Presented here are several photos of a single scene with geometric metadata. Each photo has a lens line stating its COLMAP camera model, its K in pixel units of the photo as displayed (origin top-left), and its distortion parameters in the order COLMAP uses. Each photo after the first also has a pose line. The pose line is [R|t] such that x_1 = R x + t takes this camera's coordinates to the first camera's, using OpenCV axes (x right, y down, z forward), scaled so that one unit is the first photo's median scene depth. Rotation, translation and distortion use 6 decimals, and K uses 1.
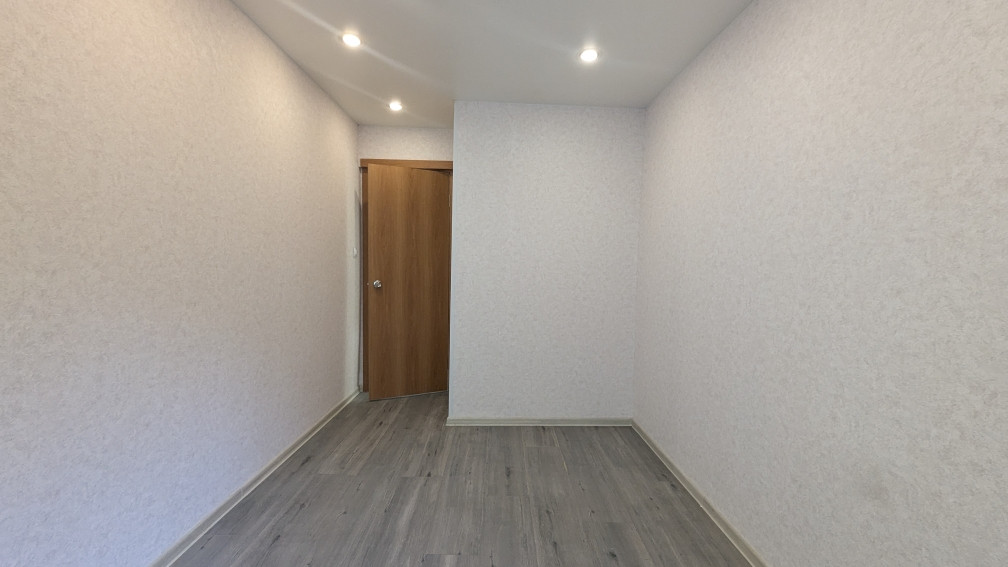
lens RADIAL K [[414.9, 0, 506.2], [0, 414.9, 286.3], [0, 0, 1]] dist [-0.000994, 0.001296]
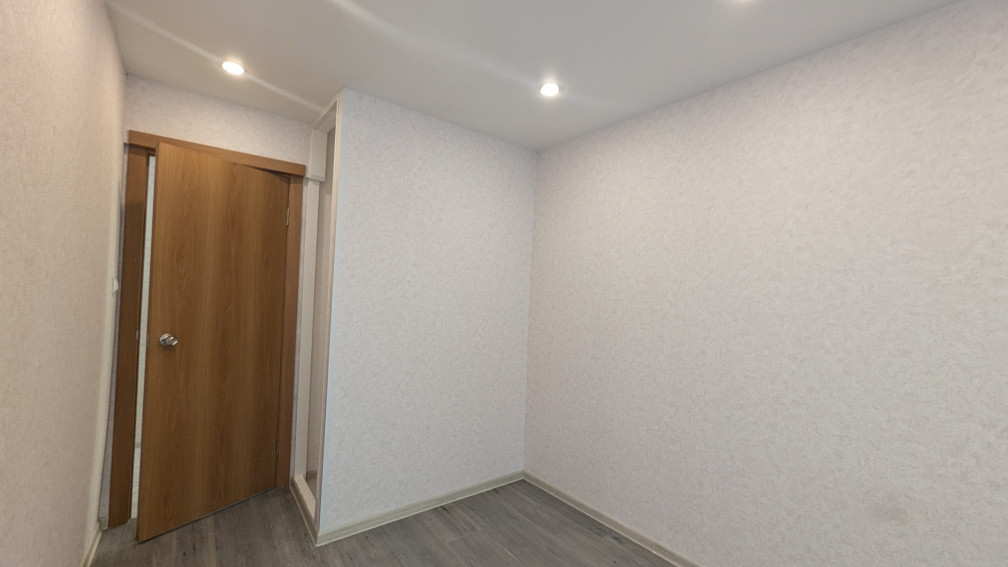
lens RADIAL K [[414.9, 0, 506.2], [0, 414.9, 286.3], [0, 0, 1]] dist [-0.000994, 0.001296]
pose [[0.808690, 0.022737, 0.587795, -0.506493], [0.012352, 0.998376, -0.055612, -0.082920], [-0.588105, 0.052233, 0.807096, 0.408713]]
